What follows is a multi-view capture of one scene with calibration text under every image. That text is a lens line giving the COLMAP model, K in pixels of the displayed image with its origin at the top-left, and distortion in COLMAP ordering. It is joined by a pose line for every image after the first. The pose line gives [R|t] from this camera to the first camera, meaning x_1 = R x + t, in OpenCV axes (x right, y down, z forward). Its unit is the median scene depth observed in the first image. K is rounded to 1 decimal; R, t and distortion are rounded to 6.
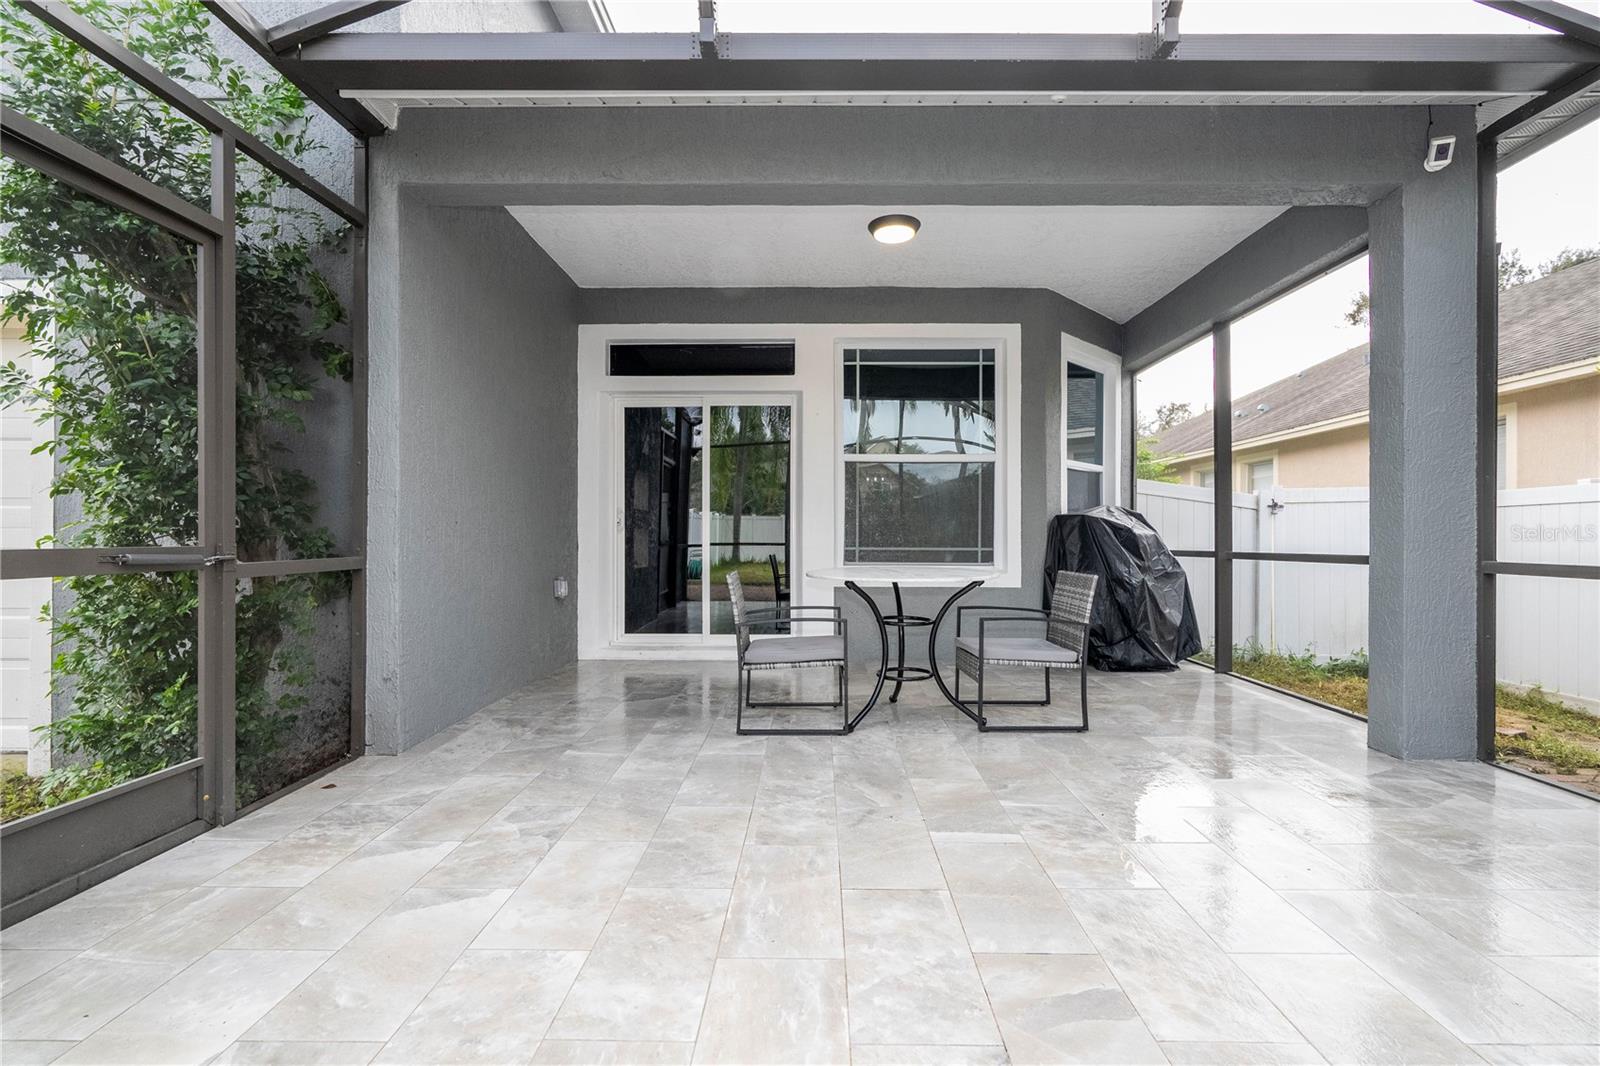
lens RADIAL K [[719.5, 0, 813.8], [0, 719.5, 534.9], [0, 0, 1]] dist [-0.006165, 0.003304]
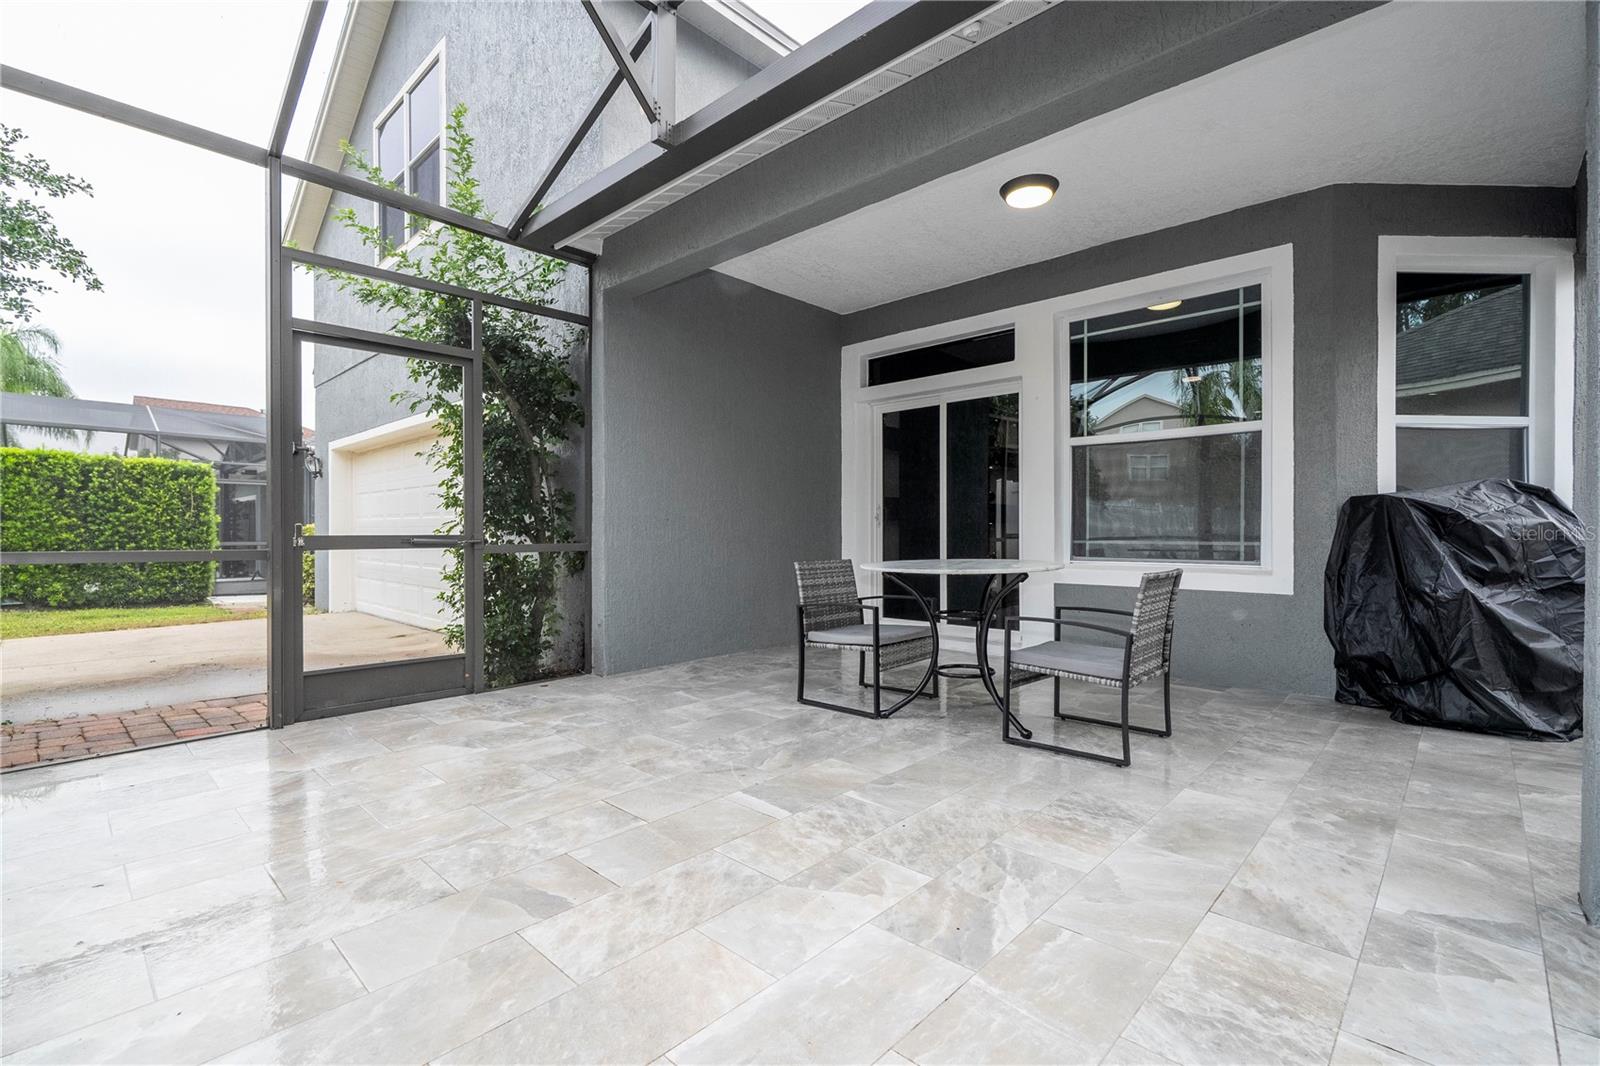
lens RADIAL K [[719.5, 0, 814.3], [0, 719.5, 537.2], [0, 0, 1]] dist [-0.006165, 0.003304]
pose [[0.741622, 0.000942, -0.670817, 0.762152], [0.004107, 0.999974, 0.005945, 0.011373], [0.670805, -0.007164, 0.741599, 0.198459]]
